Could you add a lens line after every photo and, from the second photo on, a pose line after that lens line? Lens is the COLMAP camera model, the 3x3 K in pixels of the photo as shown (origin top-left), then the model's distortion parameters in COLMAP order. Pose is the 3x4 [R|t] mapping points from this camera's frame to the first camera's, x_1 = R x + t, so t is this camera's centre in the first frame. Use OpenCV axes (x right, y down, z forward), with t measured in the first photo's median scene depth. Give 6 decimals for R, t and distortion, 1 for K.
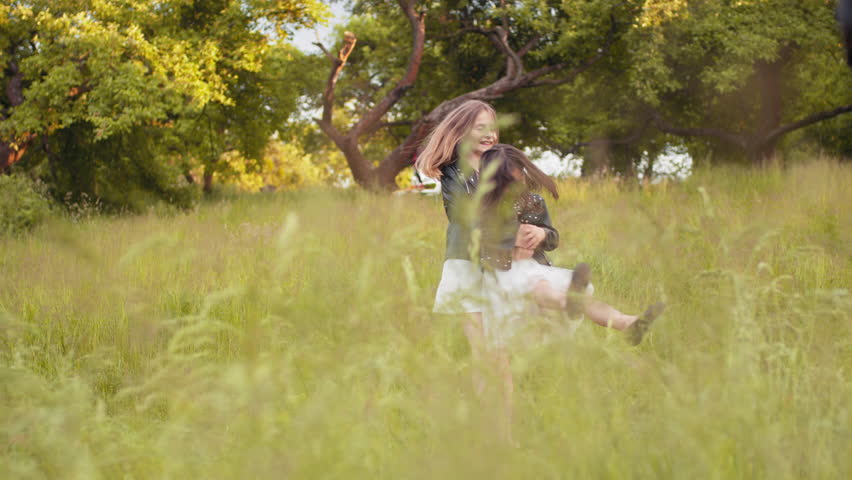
lens RADIAL K [[1277.7, 0, 426.0], [0, 1277.7, 240.1], [0, 0, 1]] dist [-0.008747, 0.000000]
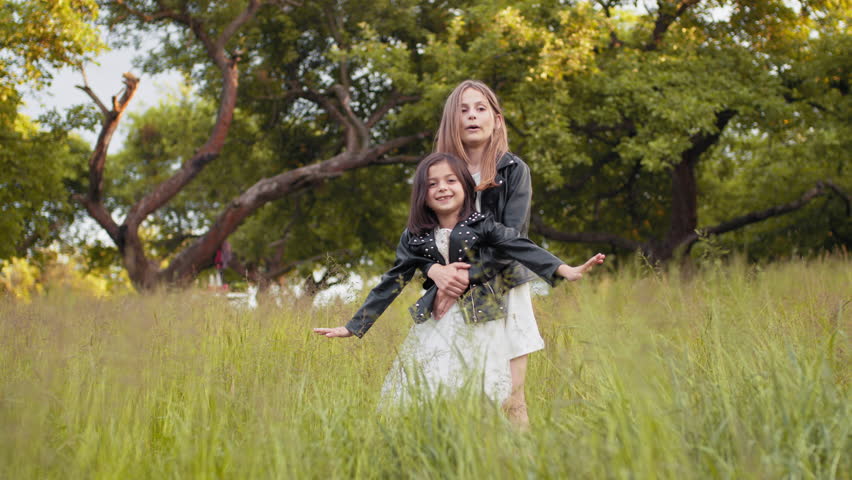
lens RADIAL K [[1277.7, 0, 428.6], [0, 1277.7, 241.2], [0, 0, 1]] dist [-0.008747, 0.000000]
pose [[0.988620, 0.031560, 0.147087, 0.002388], [-0.015131, 0.993649, -0.111505, 0.006865], [-0.149671, 0.108011, 0.982818, 0.299730]]
